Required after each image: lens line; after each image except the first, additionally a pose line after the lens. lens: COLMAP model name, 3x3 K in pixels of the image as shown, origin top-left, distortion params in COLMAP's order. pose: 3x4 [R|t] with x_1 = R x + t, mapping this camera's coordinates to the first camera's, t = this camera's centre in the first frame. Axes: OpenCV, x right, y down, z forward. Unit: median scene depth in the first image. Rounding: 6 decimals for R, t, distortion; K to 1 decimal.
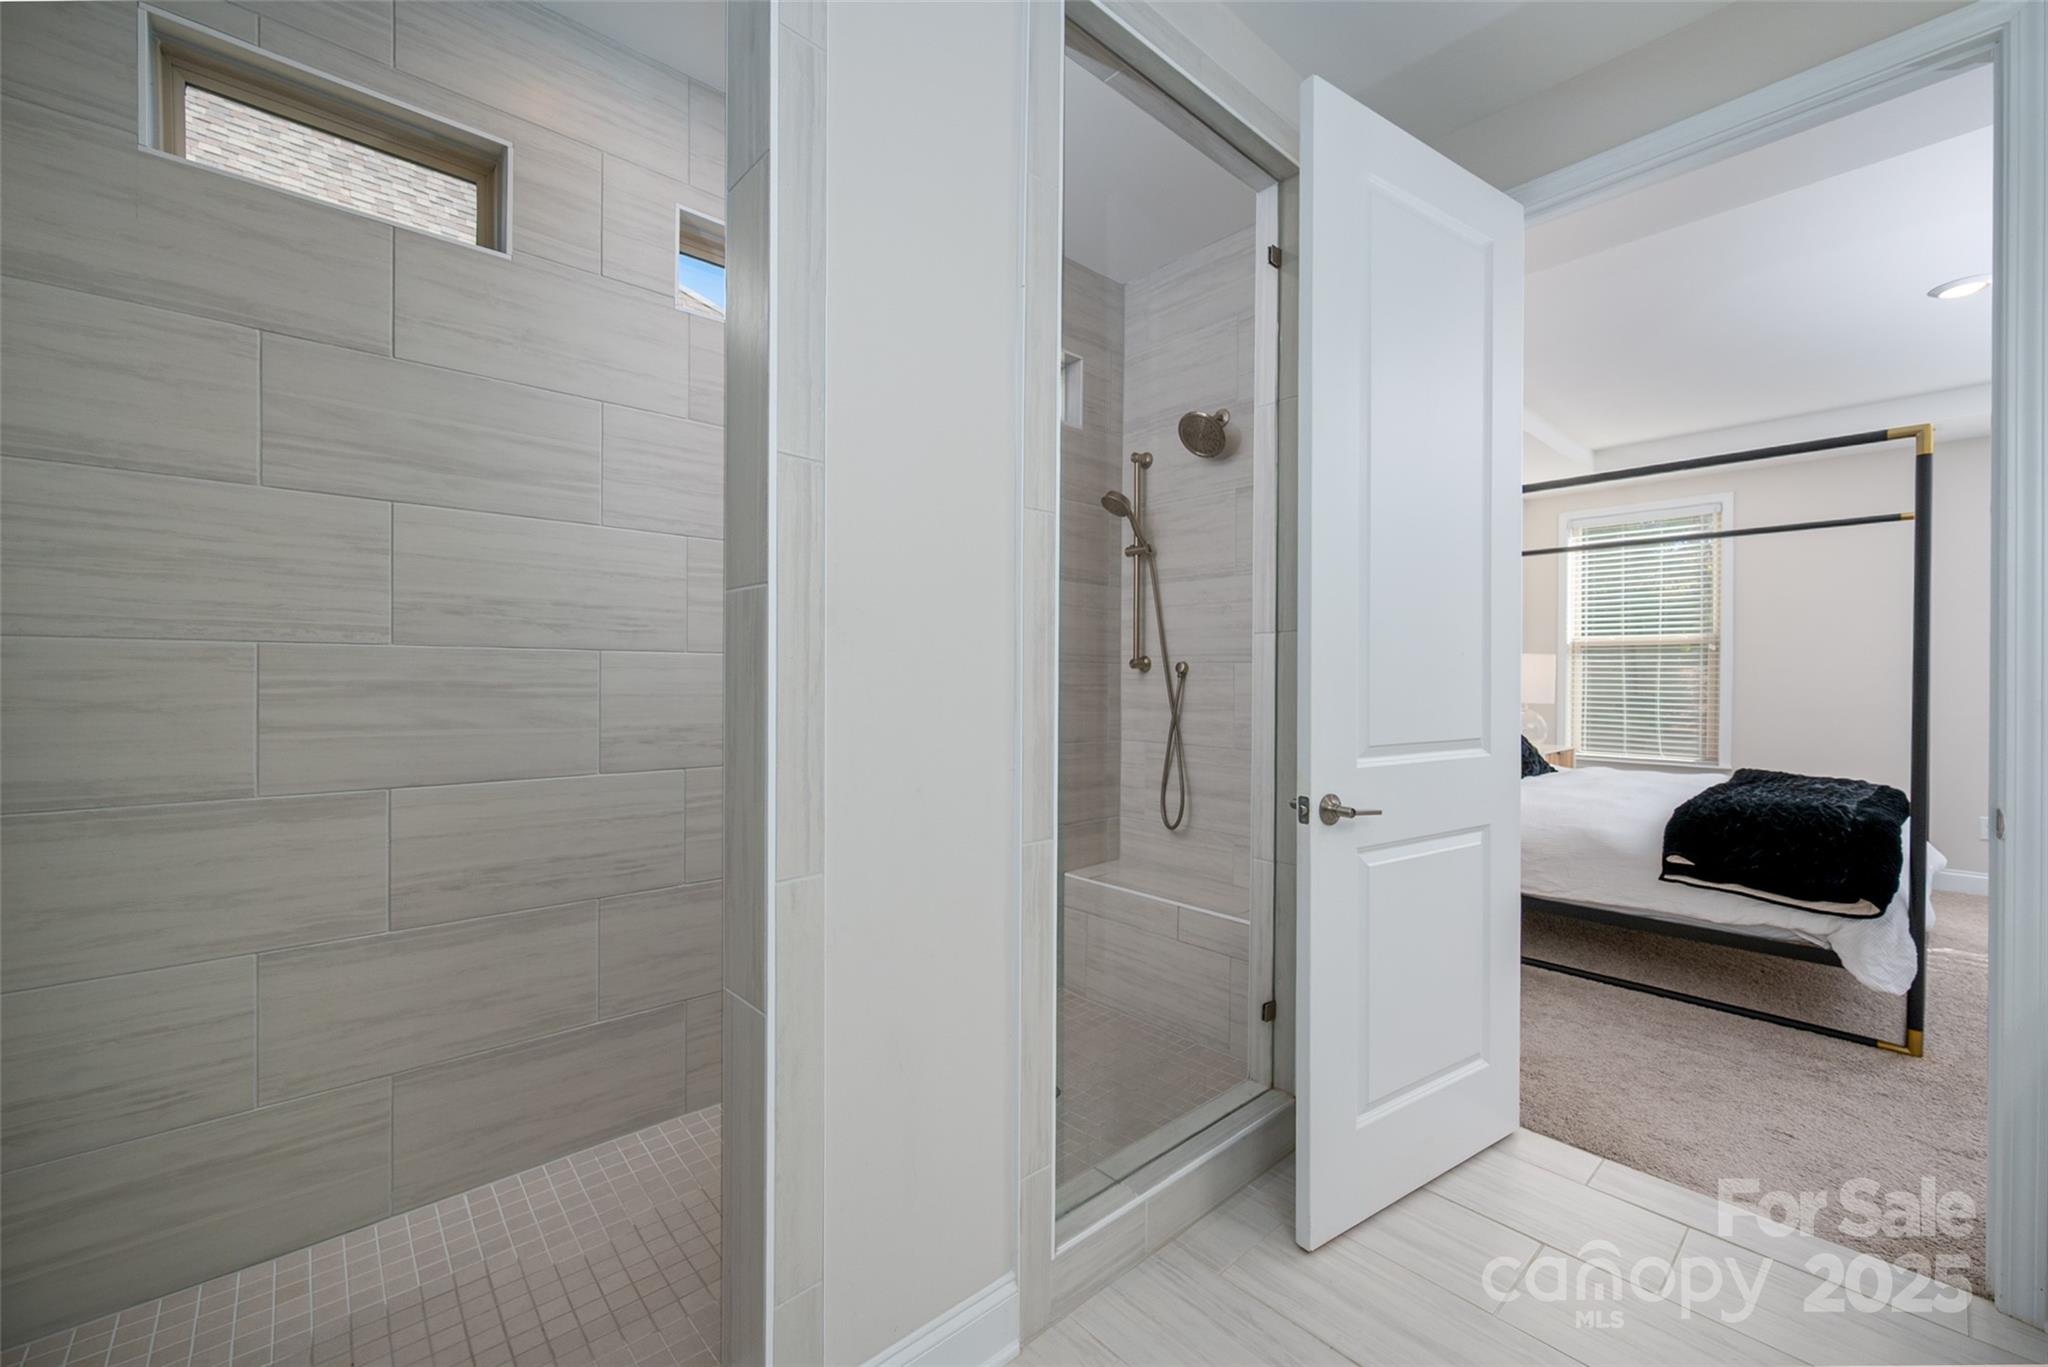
lens RADIAL K [[820.2, 0, 1024.0], [0, 820.2, 683.5], [0, 0, 1]] dist [0.000224, 0.000455]
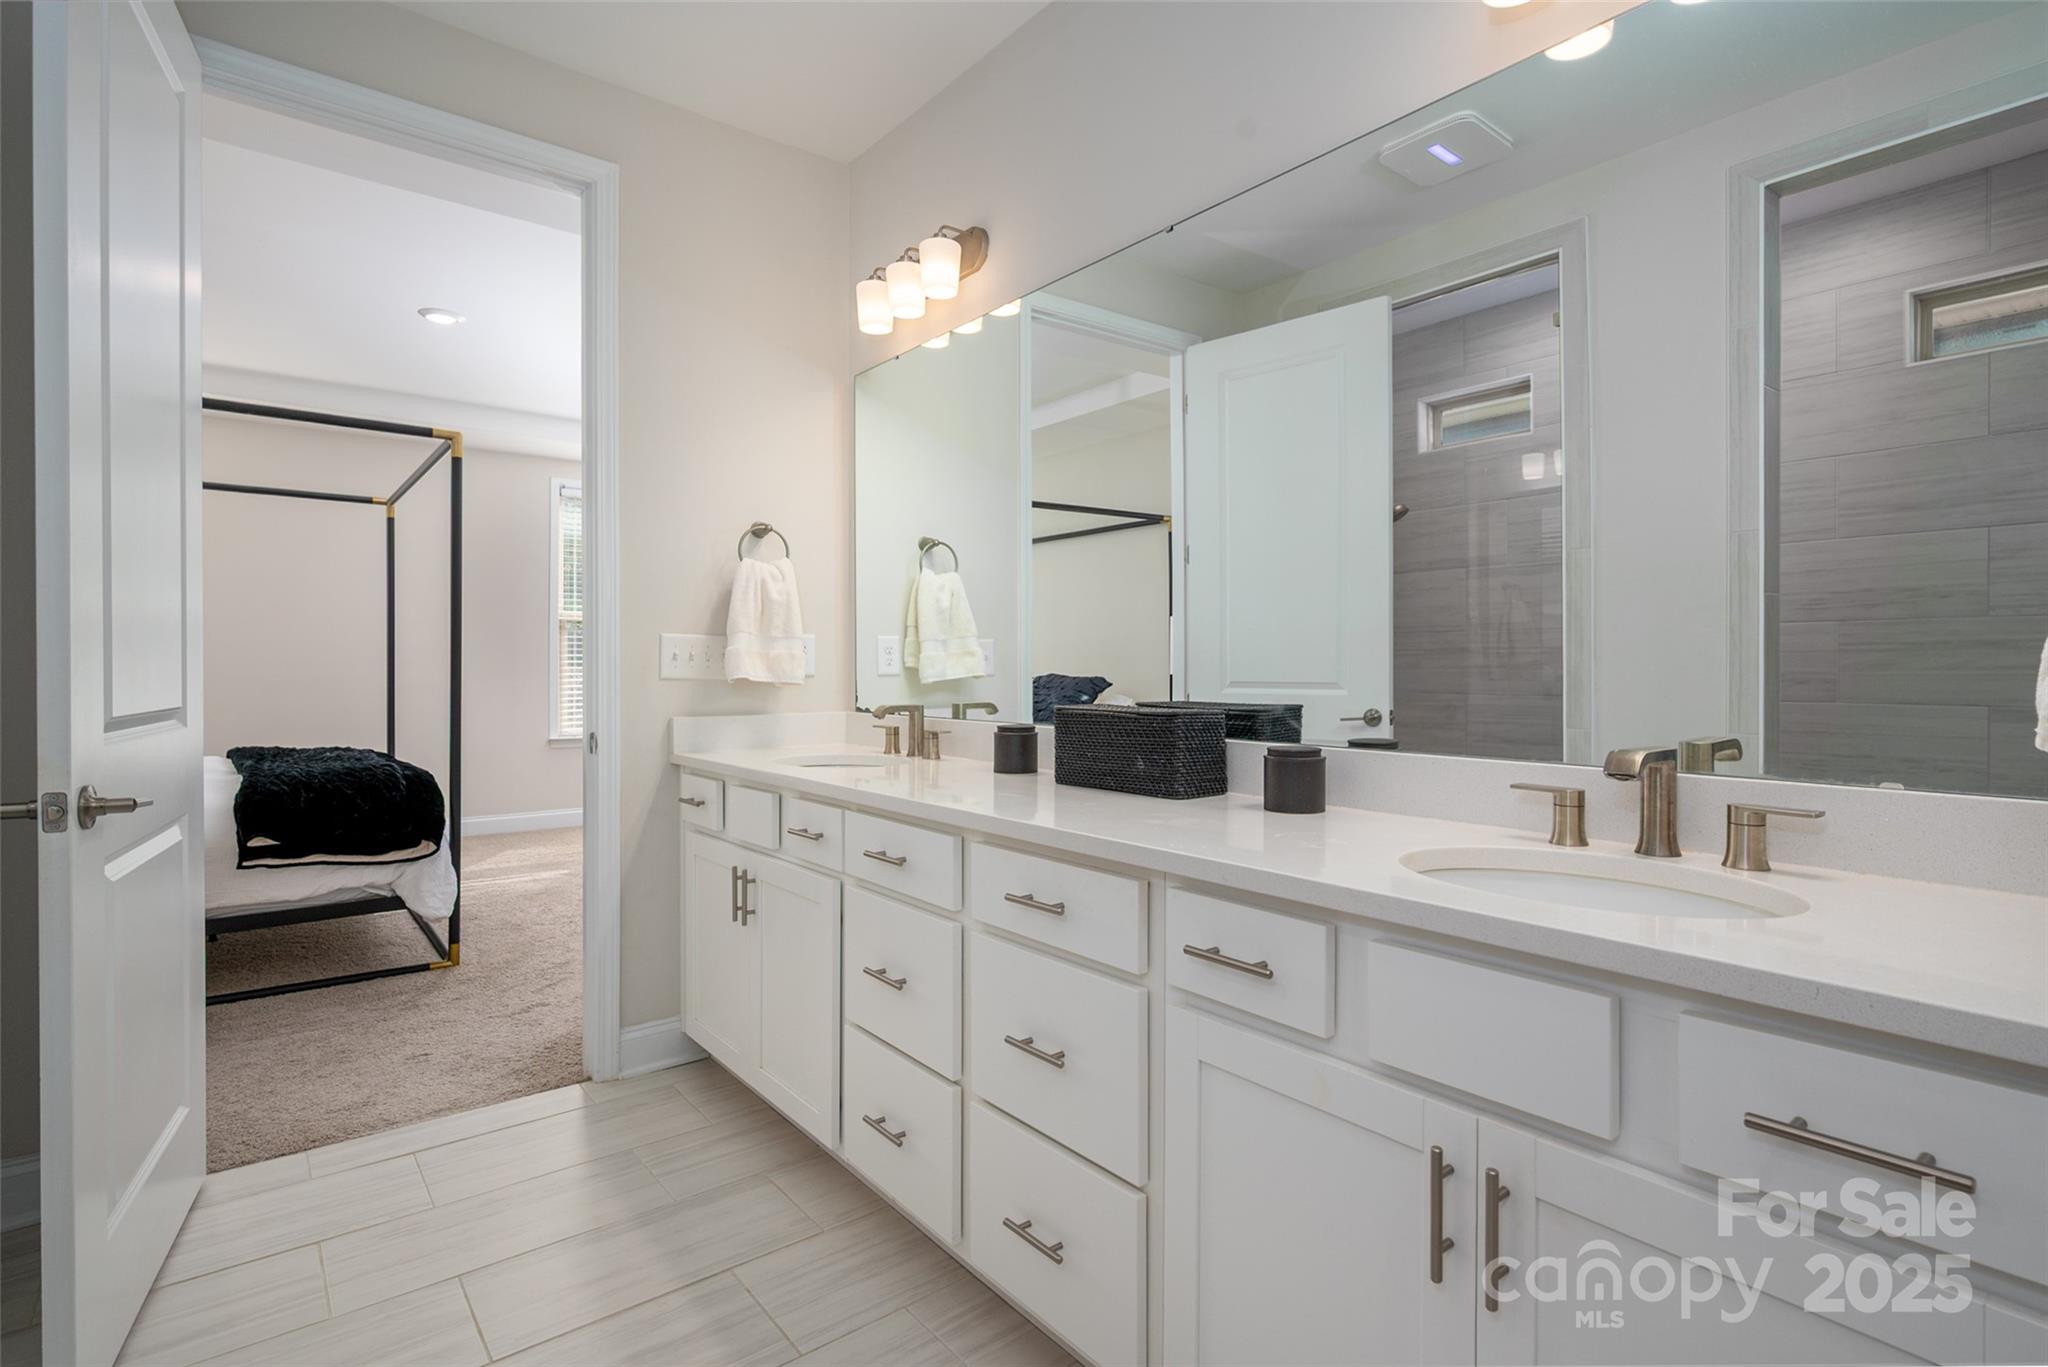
lens RADIAL K [[1012.4, 0, 1024.0], [0, 1012.4, 683.5], [0, 0, 1]] dist [-0.001439, -0.000477]
pose [[0.061698, -0.021803, 0.997857, -0.316401], [0.006520, 0.999749, 0.021441, 0.022791], [-0.998074, 0.005183, 0.061824, 0.092311]]
